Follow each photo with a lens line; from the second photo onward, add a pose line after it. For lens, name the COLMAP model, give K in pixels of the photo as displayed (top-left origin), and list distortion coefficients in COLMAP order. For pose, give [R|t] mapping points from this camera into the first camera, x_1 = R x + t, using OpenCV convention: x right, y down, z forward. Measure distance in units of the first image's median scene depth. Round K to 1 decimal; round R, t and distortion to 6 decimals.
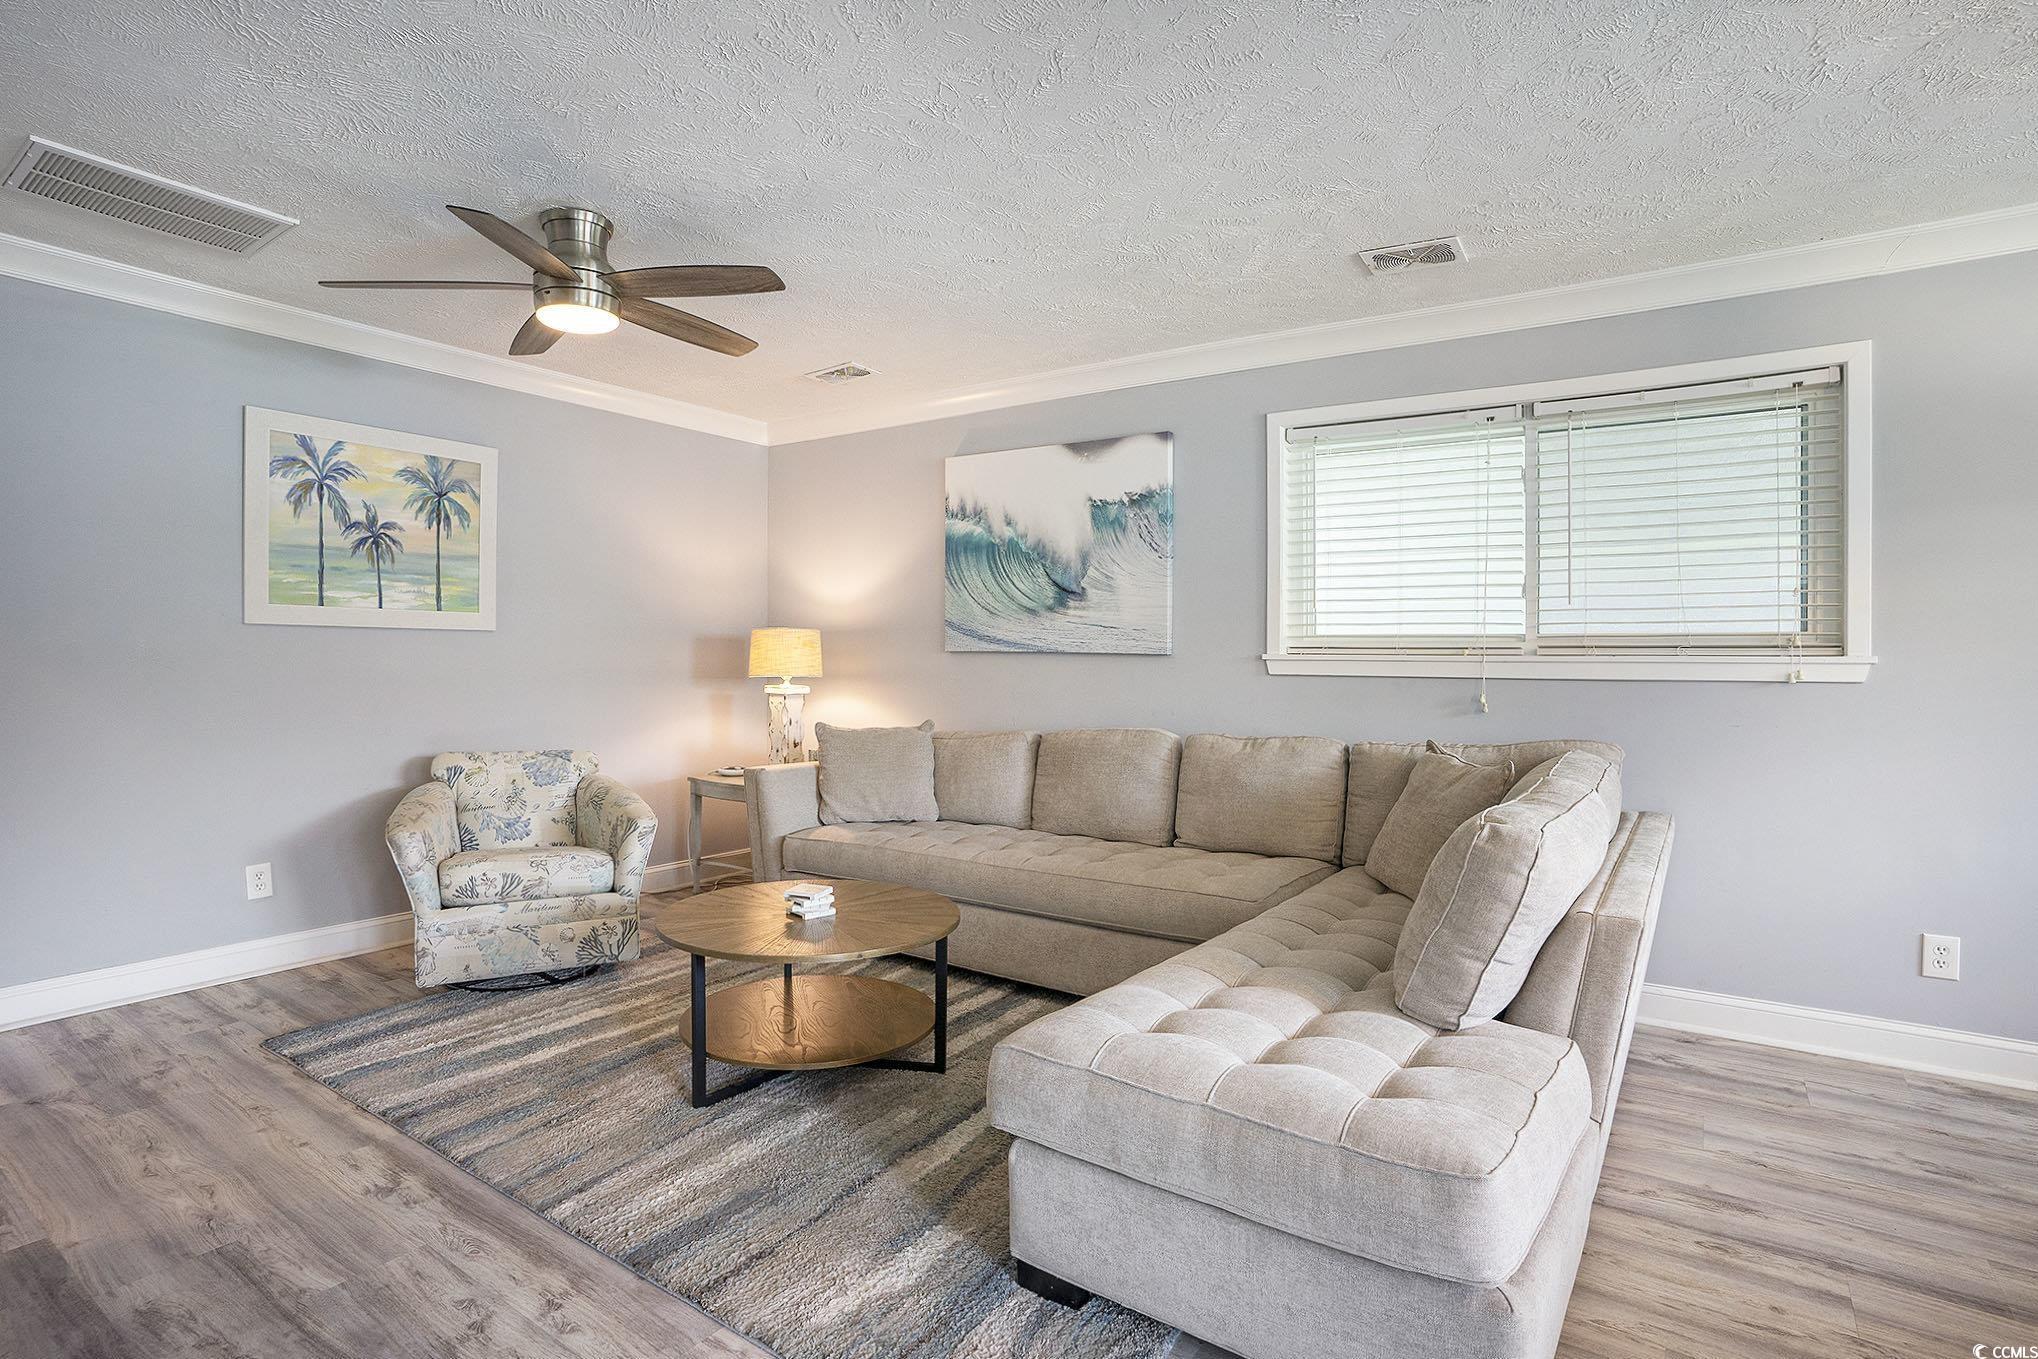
lens RADIAL K [[1009.9, 0, 1024.1], [0, 1009.9, 665.0], [0, 0, 1]] dist [-0.040048, 0.007253]
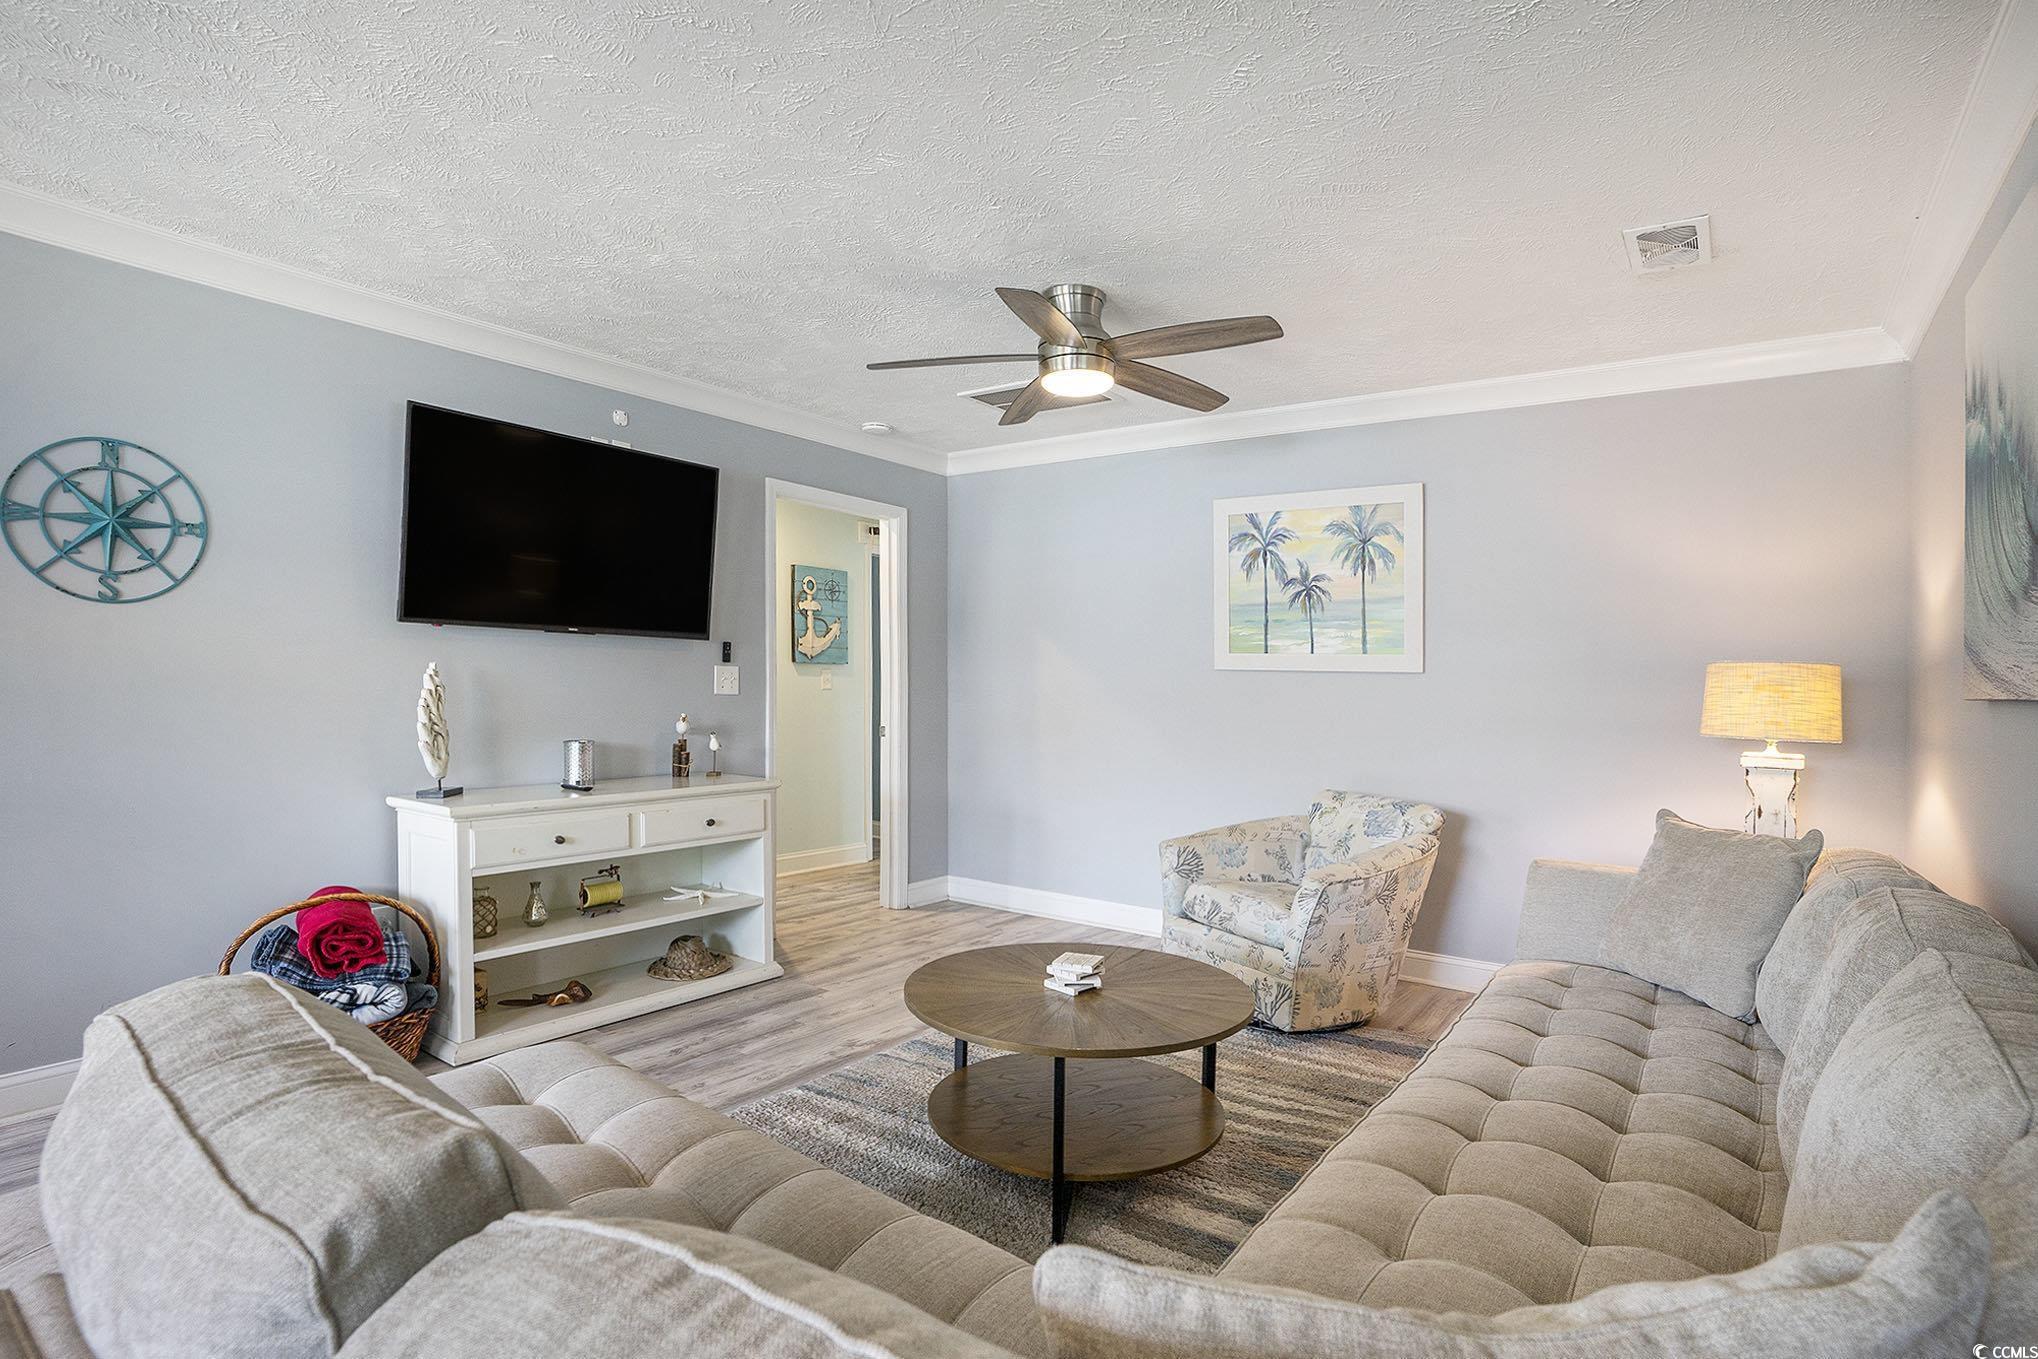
lens RADIAL K [[1009.9, 0, 1015.0], [0, 1009.9, 682.1], [0, 0, 1]] dist [-0.040048, 0.007253]
pose [[-0.031338, -0.014622, -0.999402, 0.458332], [-0.033564, 0.999344, -0.013568, 0.000728], [0.998945, 0.033118, -0.031808, 0.676767]]
